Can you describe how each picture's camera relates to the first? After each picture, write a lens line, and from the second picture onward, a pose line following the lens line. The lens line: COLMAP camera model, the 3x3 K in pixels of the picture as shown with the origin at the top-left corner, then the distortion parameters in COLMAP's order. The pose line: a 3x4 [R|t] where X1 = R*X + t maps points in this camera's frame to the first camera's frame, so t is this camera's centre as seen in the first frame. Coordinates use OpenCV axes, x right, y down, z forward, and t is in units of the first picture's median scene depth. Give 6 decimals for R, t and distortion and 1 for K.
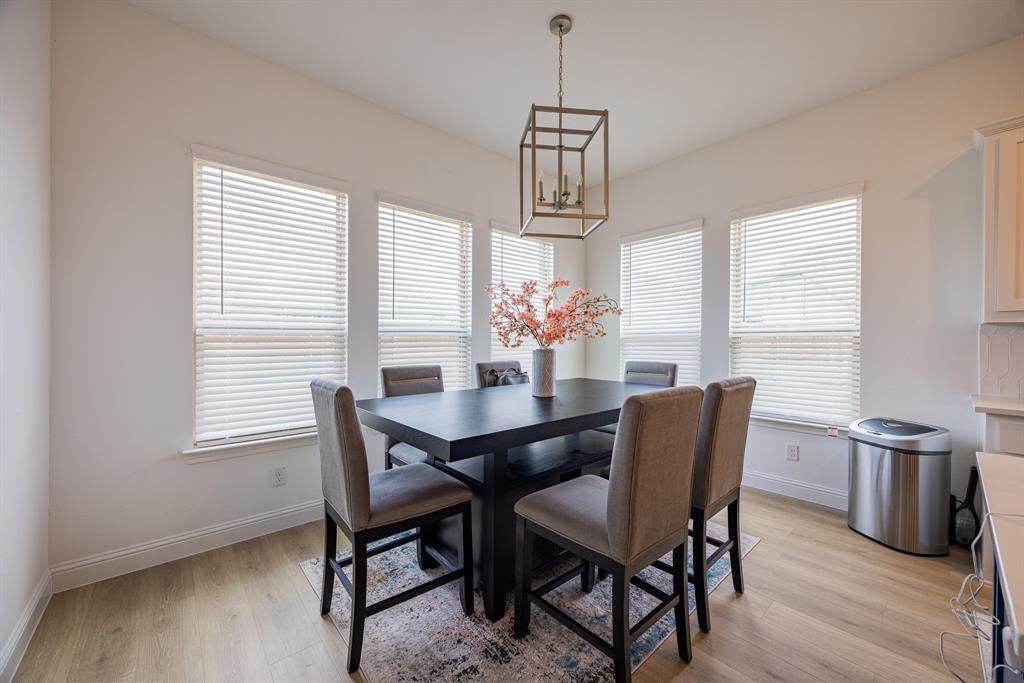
lens RADIAL K [[393.1, 0, 511.2], [0, 393.1, 344.2], [0, 0, 1]] dist [0.001001, -0.000430]
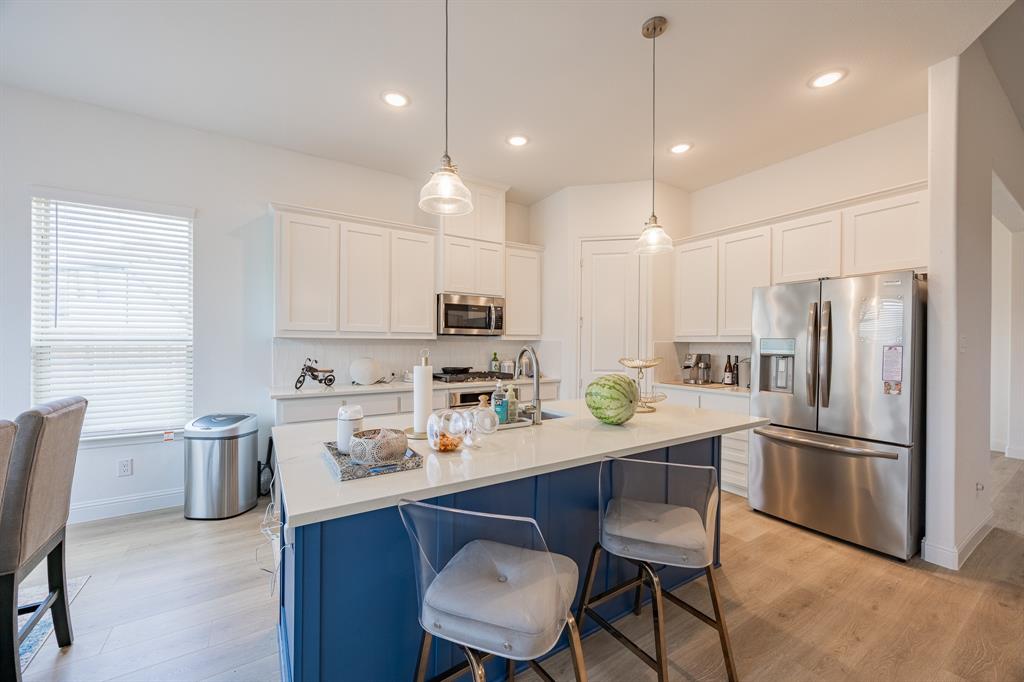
lens RADIAL K [[393.1, 0, 511.0], [0, 393.1, 343.0], [0, 0, 1]] dist [0.001001, -0.000430]
pose [[0.152796, -0.003815, 0.988250, -0.102103], [0.006237, 0.999976, 0.002896, -0.029106], [-0.988238, 0.005721, 0.152816, -0.085076]]
